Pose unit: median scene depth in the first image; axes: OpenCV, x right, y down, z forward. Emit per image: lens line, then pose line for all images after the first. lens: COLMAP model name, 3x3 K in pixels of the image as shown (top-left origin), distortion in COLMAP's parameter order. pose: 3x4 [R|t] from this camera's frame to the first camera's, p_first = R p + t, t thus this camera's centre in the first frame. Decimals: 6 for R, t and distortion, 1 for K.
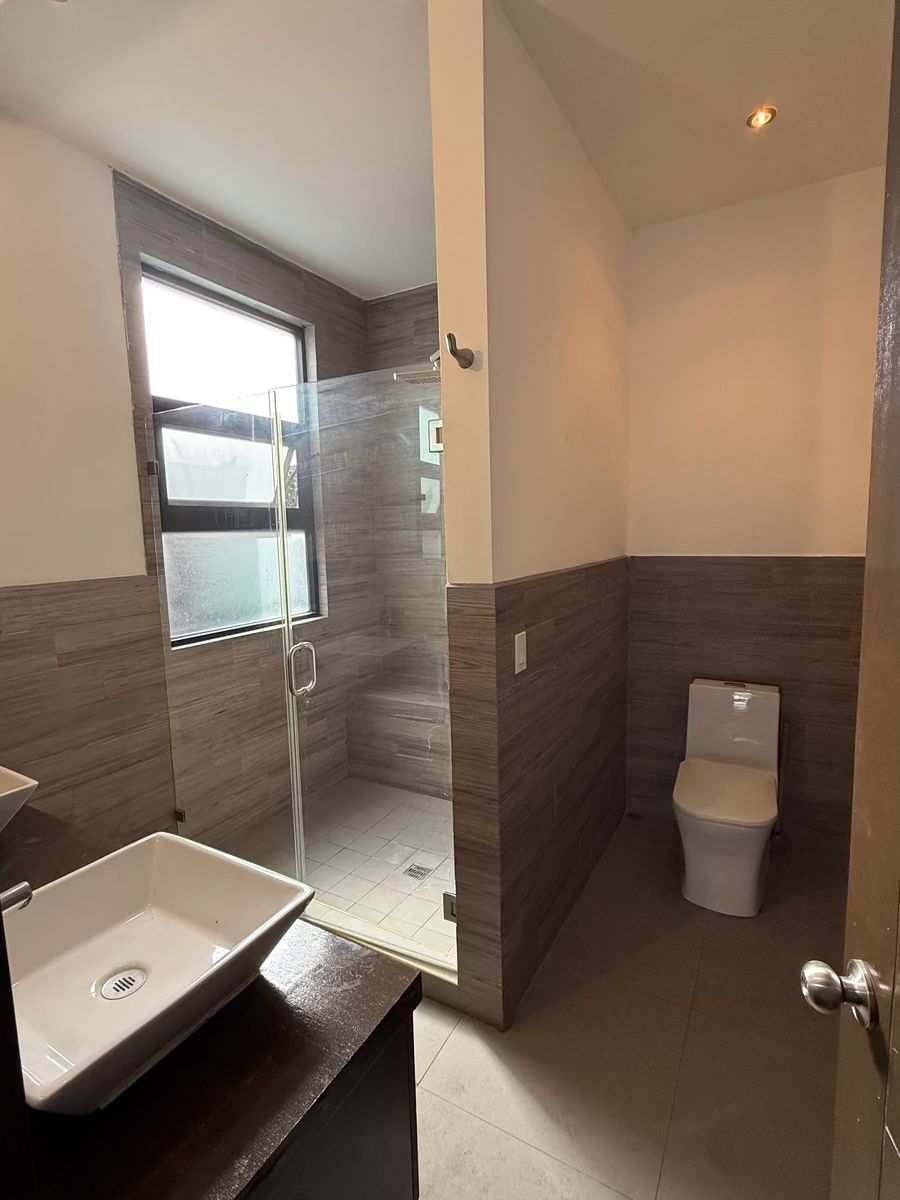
lens RADIAL K [[587.4, 0, 450.3], [0, 587.4, 599.5], [0, 0, 1]] dist [-0.004072, -0.000937]
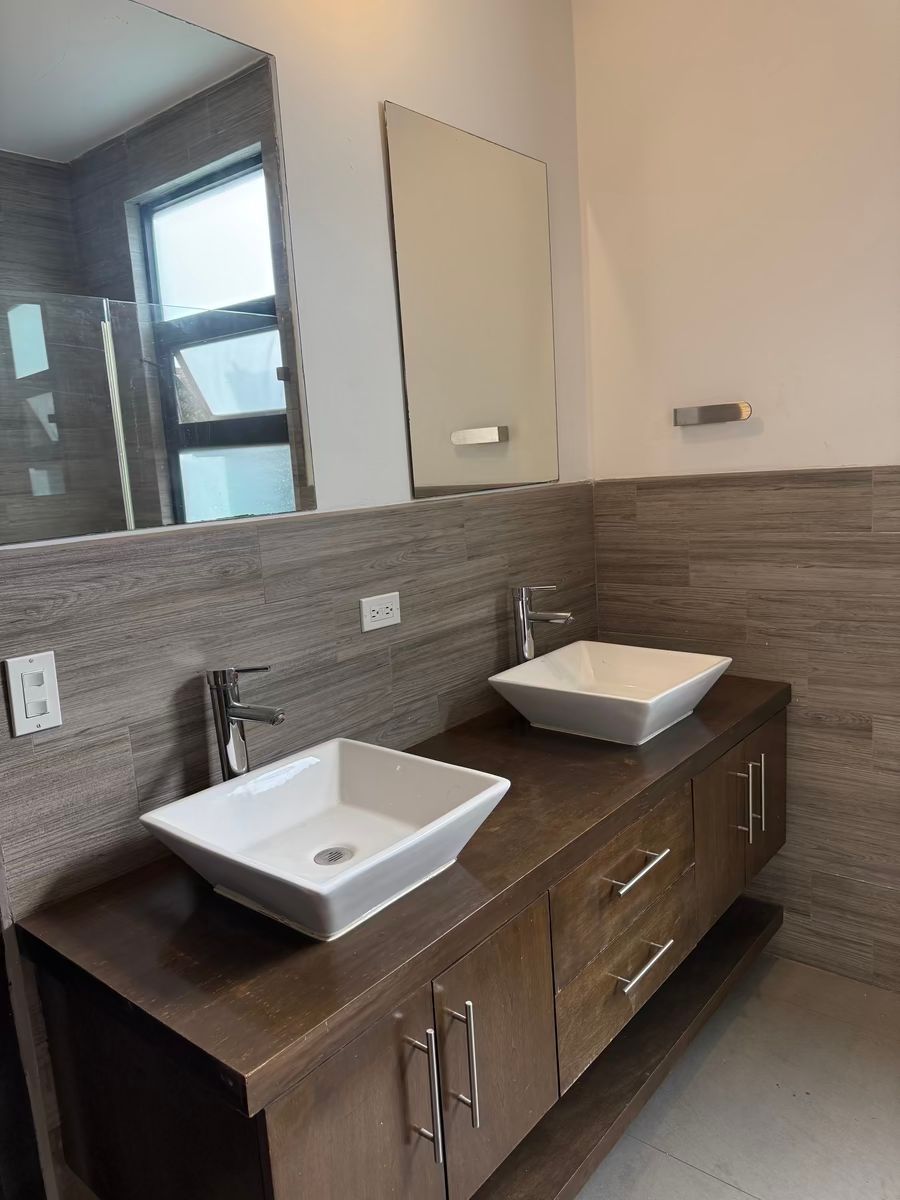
lens RADIAL K [[855.7, 0, 453.2], [0, 855.7, 574.9], [0, 0, 1]] dist [0.097055, -0.005227]
pose [[-0.180364, 0.190762, -0.964924, 0.385868], [-0.041652, 0.978652, 0.201261, -0.084066], [0.982718, 0.076491, -0.168568, 0.659646]]
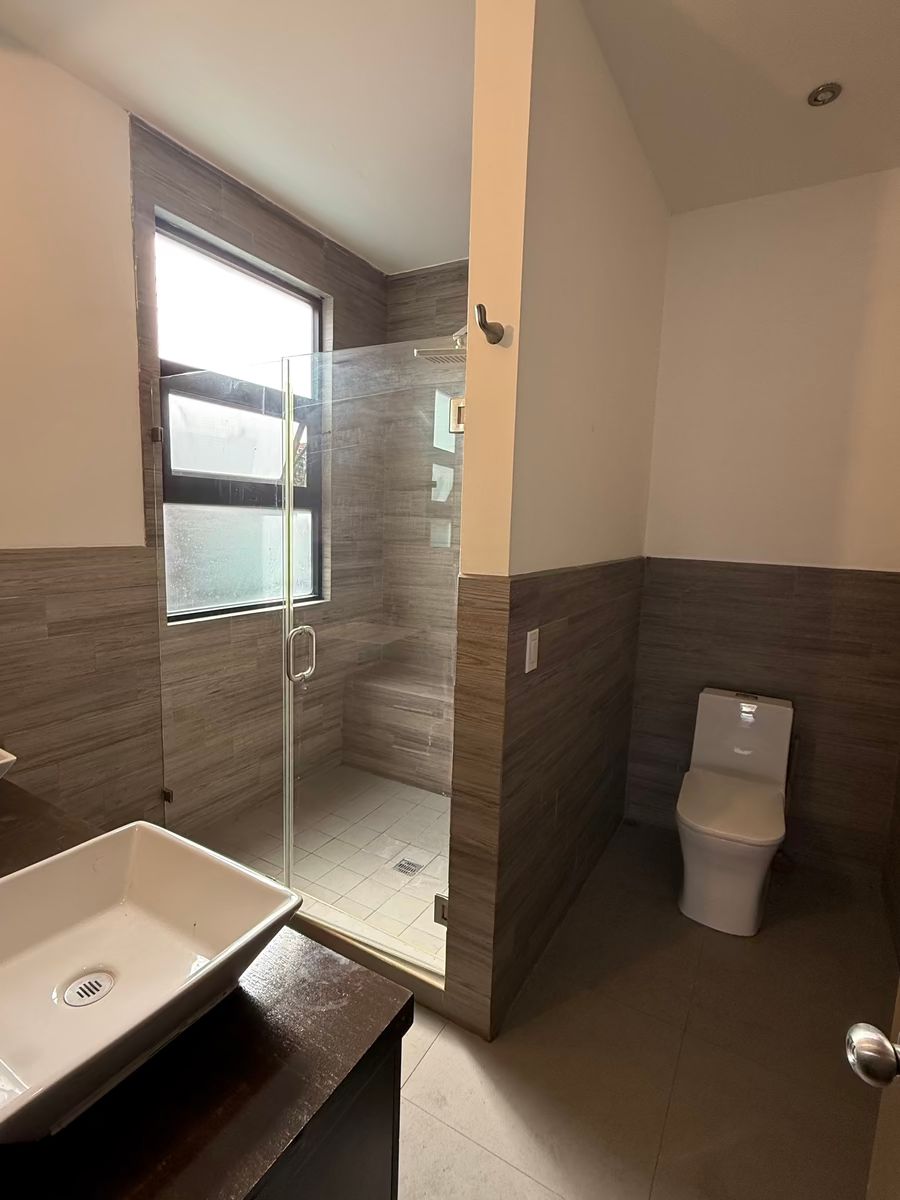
lens RADIAL K [[587.4, 0, 448.9], [0, 587.4, 603.9], [0, 0, 1]] dist [-0.004072, -0.000937]
pose [[0.998168, 0.060393, -0.003684, -0.013152], [-0.060292, 0.997915, 0.023047, 0.001053], [0.005068, -0.022783, 0.999728, 0.045365]]
